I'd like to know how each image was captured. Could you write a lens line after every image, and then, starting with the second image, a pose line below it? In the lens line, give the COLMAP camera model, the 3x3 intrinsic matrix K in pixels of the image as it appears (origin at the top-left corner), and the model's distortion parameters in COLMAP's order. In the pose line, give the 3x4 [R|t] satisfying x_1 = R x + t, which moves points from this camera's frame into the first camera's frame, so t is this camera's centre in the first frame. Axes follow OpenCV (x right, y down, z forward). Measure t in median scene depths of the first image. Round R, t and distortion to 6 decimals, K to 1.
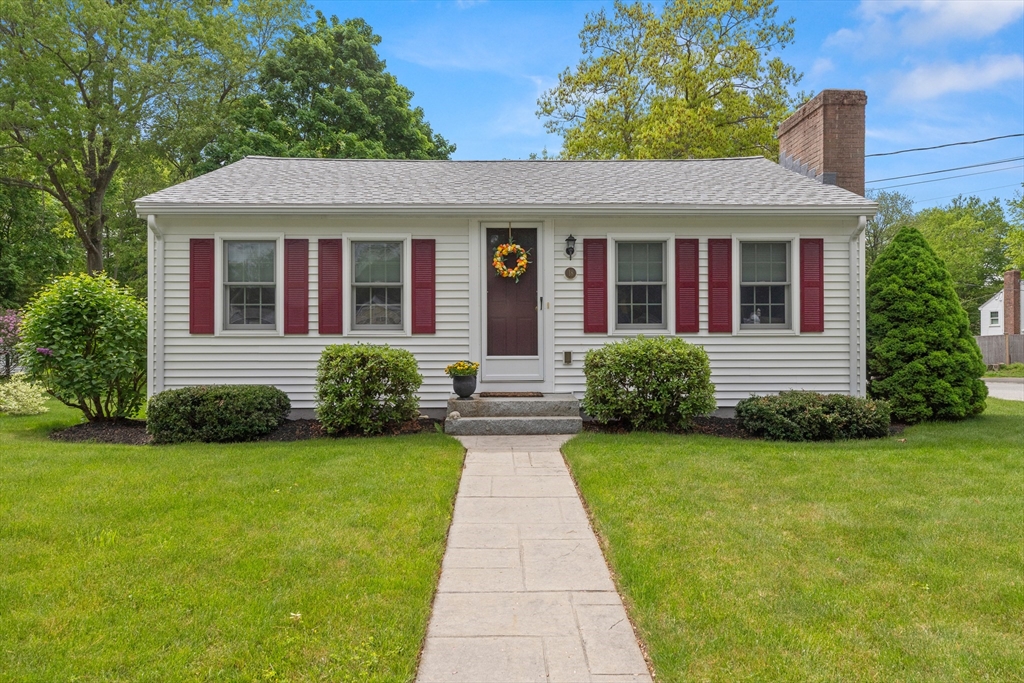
lens RADIAL K [[547.4, 0, 539.0], [0, 547.4, 336.9], [0, 0, 1]] dist [0.022366, -0.000003]
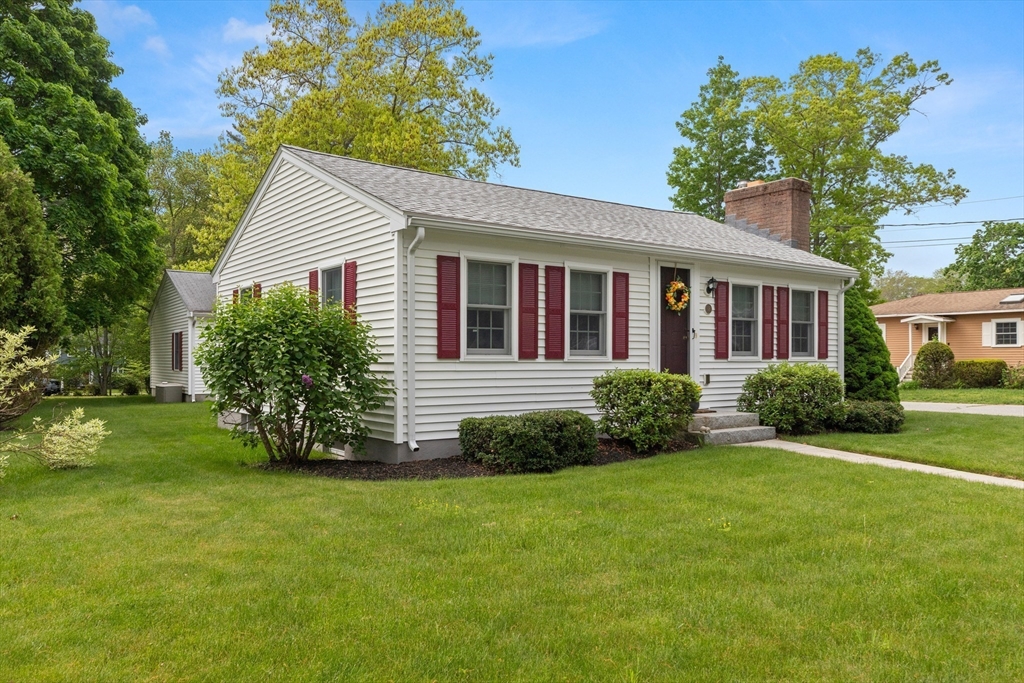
lens RADIAL K [[735.4, 0, 403.9], [0, 735.4, 343.3], [0, 0, 1]] dist [0.002792, 0.001539]
pose [[0.847509, 0.013632, 0.530606, -1.325149], [0.000885, 0.999632, -0.027097, 0.001742], [-0.530781, 0.023434, 0.847185, -0.004383]]
